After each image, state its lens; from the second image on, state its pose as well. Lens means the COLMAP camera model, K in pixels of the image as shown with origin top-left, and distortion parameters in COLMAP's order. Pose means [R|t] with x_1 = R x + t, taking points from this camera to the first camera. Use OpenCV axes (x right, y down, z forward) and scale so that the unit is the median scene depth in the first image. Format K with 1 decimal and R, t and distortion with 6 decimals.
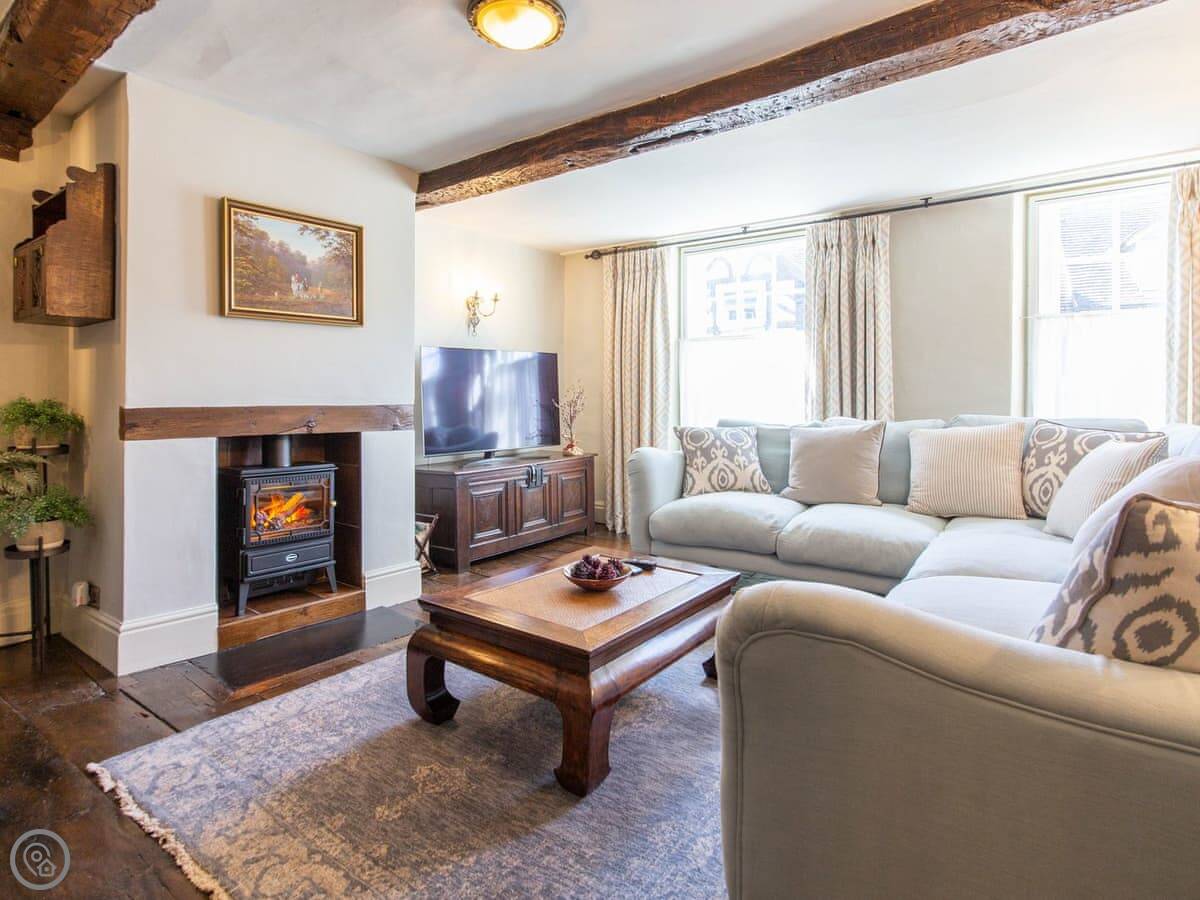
lens RADIAL K [[640.2, 0, 566.7], [0, 640.2, 412.3], [0, 0, 1]] dist [-0.005594, 0.002301]
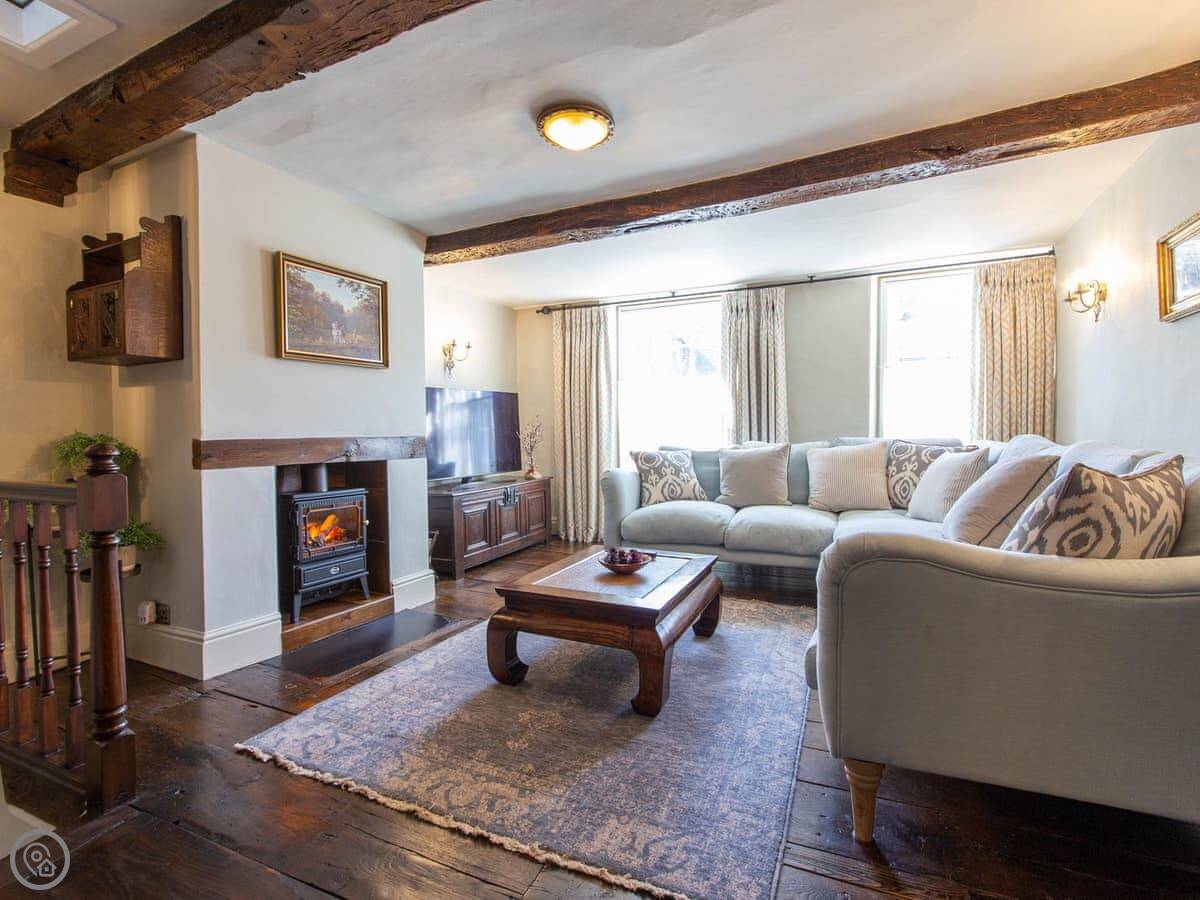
lens RADIAL K [[563.2, 0, 573.6], [0, 563.2, 461.0], [0, 0, 1]] dist [0.001164, -0.004458]
pose [[0.978627, -0.023654, 0.204276, -0.223096], [0.018635, 0.999476, 0.026463, 0.013374], [-0.204795, -0.022091, 0.978556, -0.075019]]
